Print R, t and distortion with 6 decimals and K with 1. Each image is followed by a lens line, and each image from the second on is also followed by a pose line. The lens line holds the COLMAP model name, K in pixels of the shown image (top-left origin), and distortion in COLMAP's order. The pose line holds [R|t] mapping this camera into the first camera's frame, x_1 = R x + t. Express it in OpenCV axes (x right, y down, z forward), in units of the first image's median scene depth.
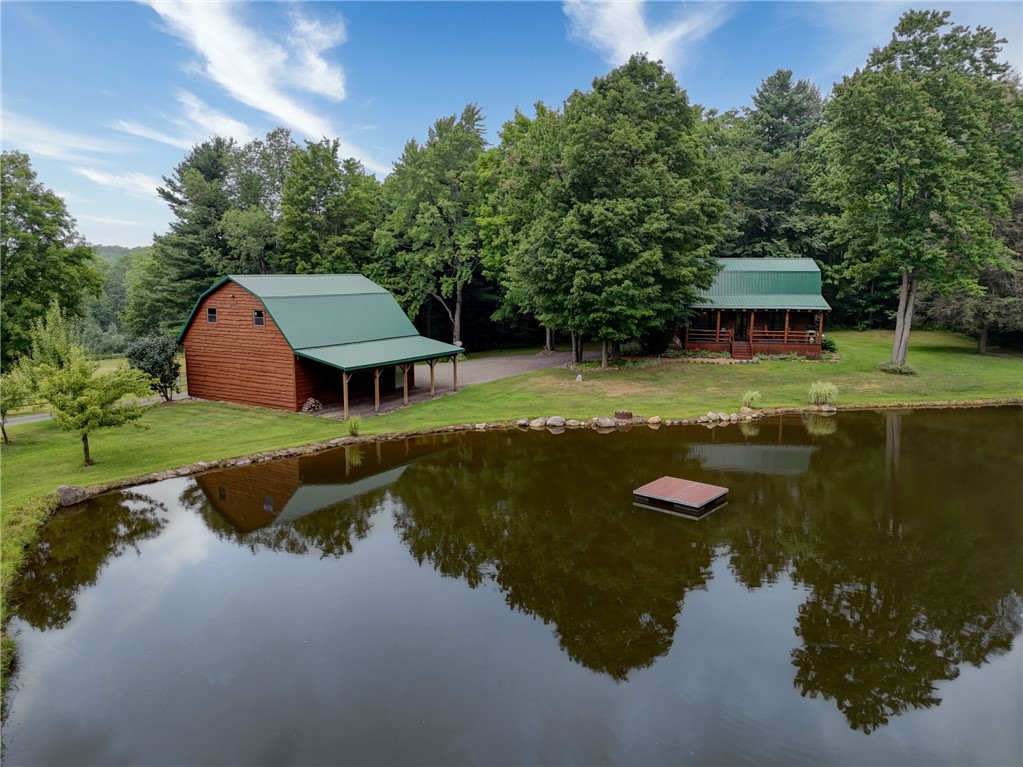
lens RADIAL K [[749.5, 0, 502.8], [0, 749.5, 385.6], [0, 0, 1]] dist [0.040531, 0.000665]
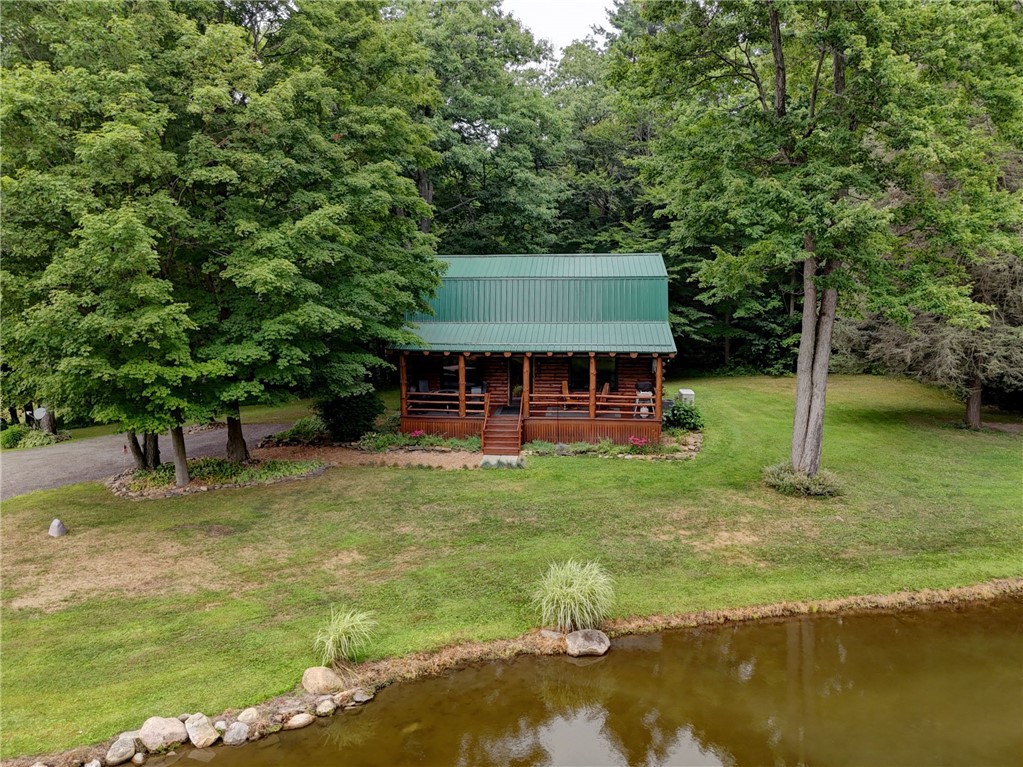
lens RADIAL K [[749.5, 0, 502.8], [0, 749.5, 385.6], [0, 0, 1]] dist [0.040531, 0.000665]
pose [[0.999490, -0.012714, 0.029286, 0.315485], [0.013494, 0.999555, -0.026598, -0.068908], [-0.028935, 0.026980, 0.999217, 0.527059]]
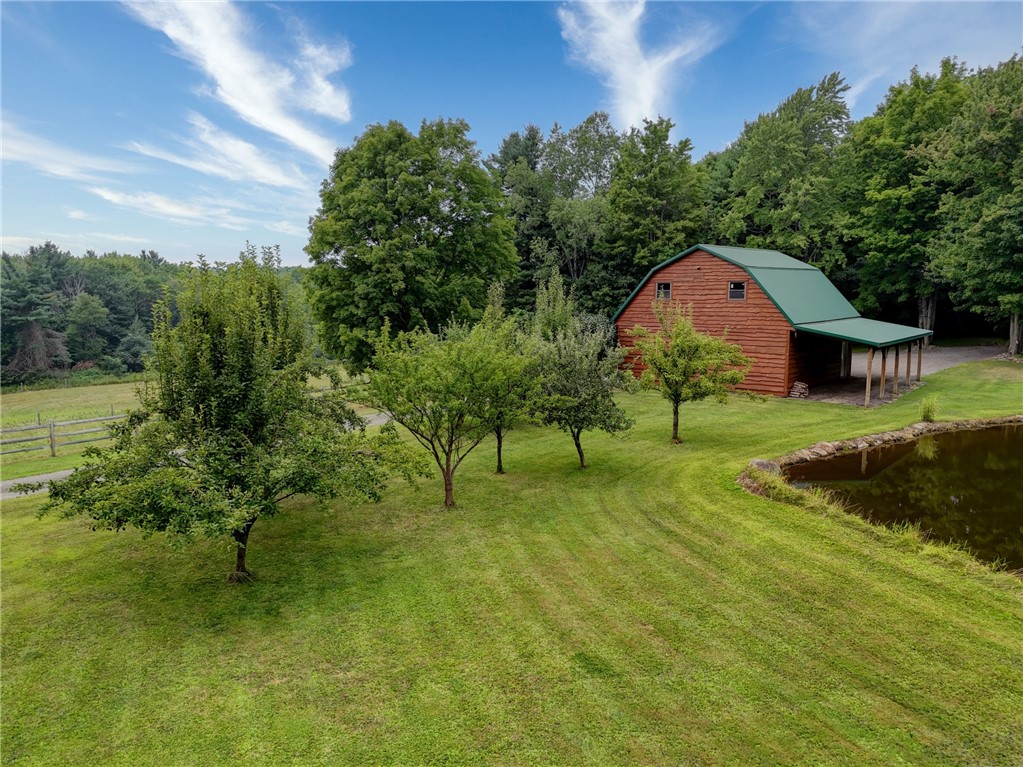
lens RADIAL K [[749.5, 0, 502.8], [0, 749.5, 385.6], [0, 0, 1]] dist [0.040531, 0.000665]
pose [[0.992890, 0.015939, -0.117964, -0.385893], [-0.019645, 0.999347, -0.030328, 0.041977], [0.117404, 0.032430, 0.992555, 0.076188]]
